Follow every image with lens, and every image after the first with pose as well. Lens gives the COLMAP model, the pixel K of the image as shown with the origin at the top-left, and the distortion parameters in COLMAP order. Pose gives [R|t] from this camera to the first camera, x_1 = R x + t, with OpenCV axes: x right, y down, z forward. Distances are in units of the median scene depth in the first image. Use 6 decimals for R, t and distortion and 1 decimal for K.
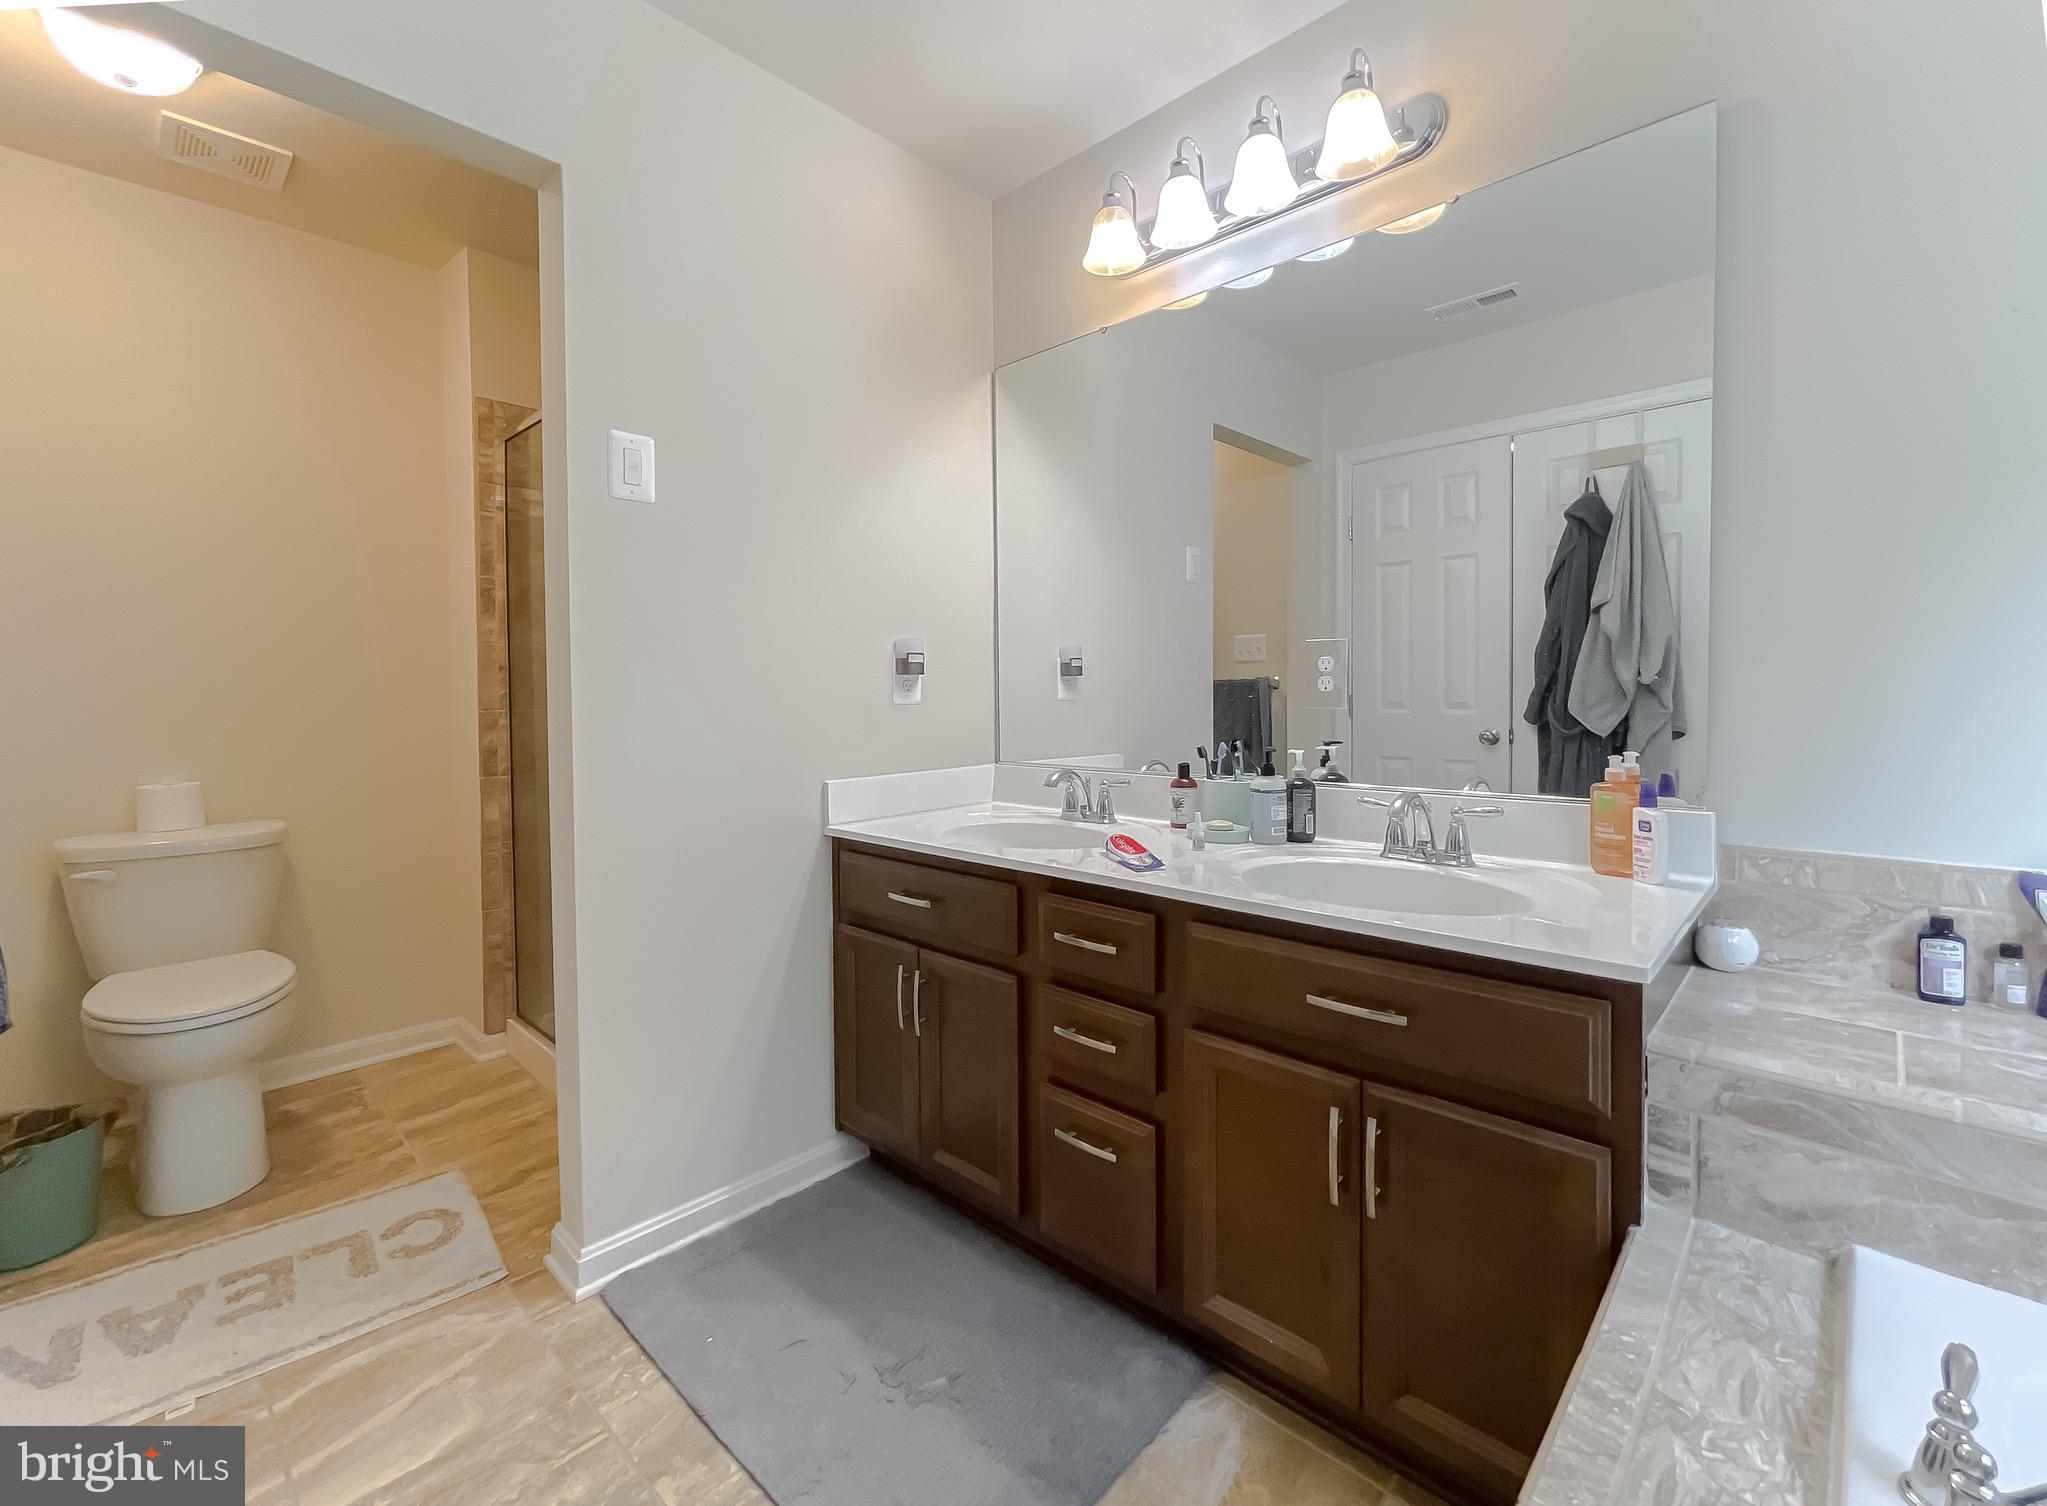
lens RADIAL K [[885.2, 0, 1013.1], [0, 885.2, 717.0], [0, 0, 1]] dist [-0.010719, 0.008444]
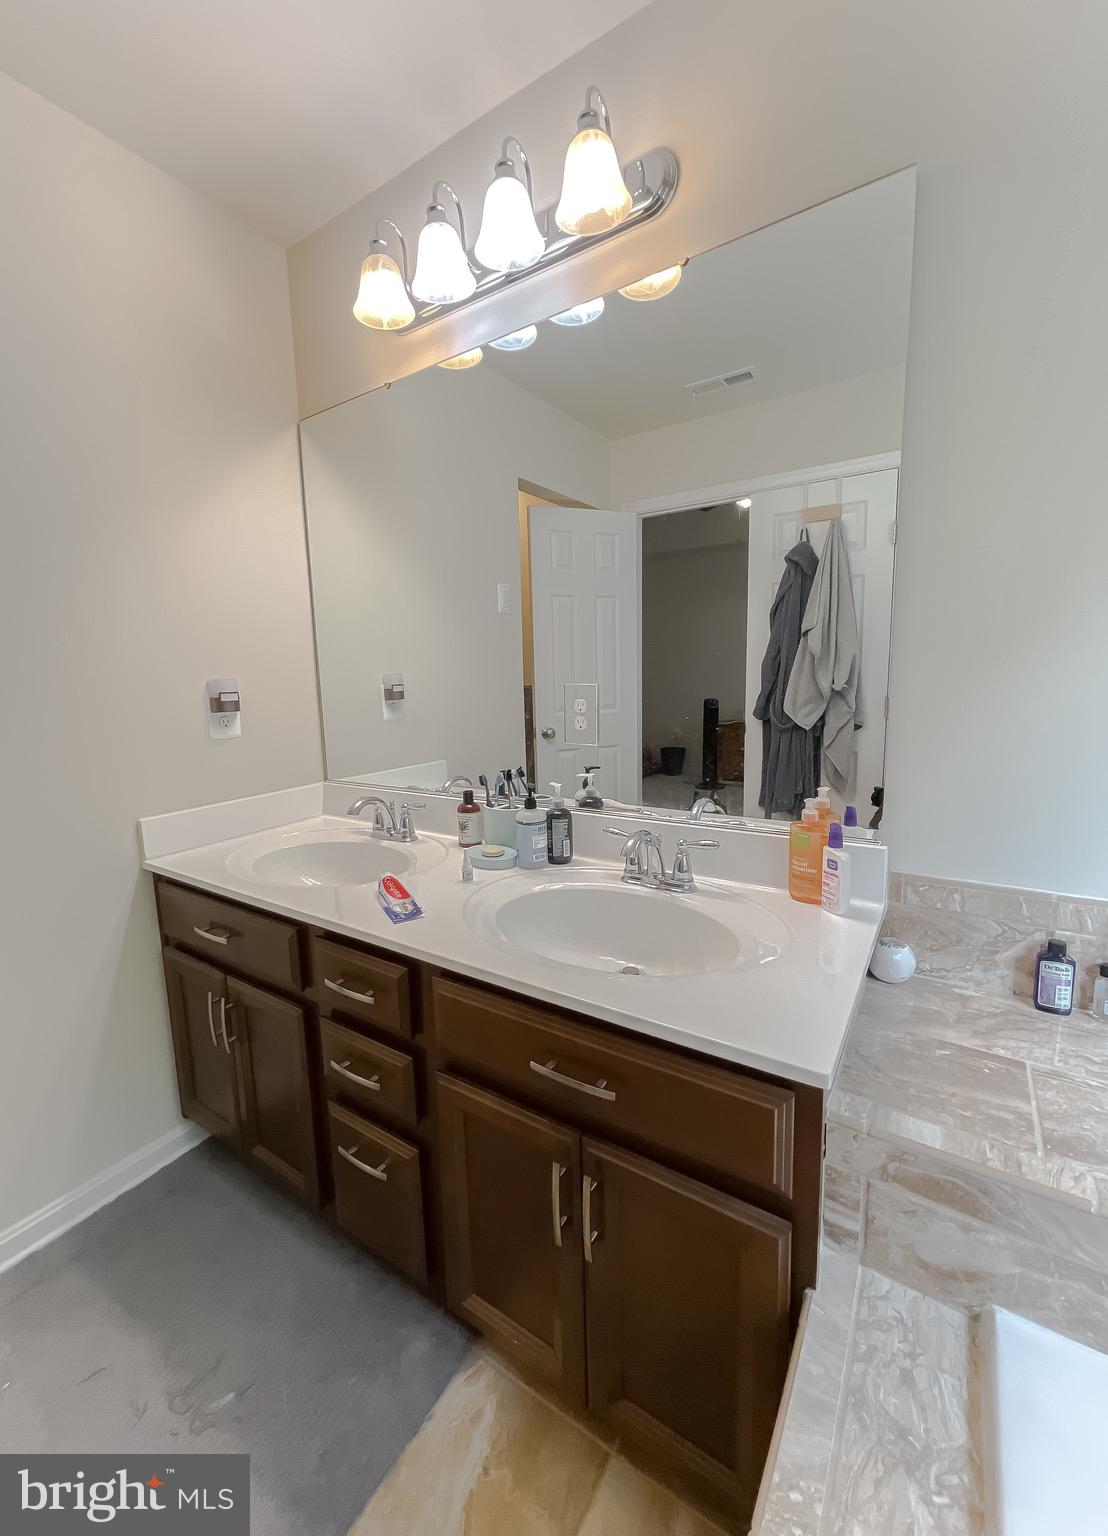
lens RADIAL K [[625.7, 0, 530.2], [0, 625.7, 764.2], [0, 0, 1]] dist [0.002479, 0.000570]
pose [[0.985281, -0.045248, 0.164843, 0.181136], [0.025933, 0.992735, 0.117493, -0.095738], [-0.168962, -0.111489, 0.979297, 0.254408]]
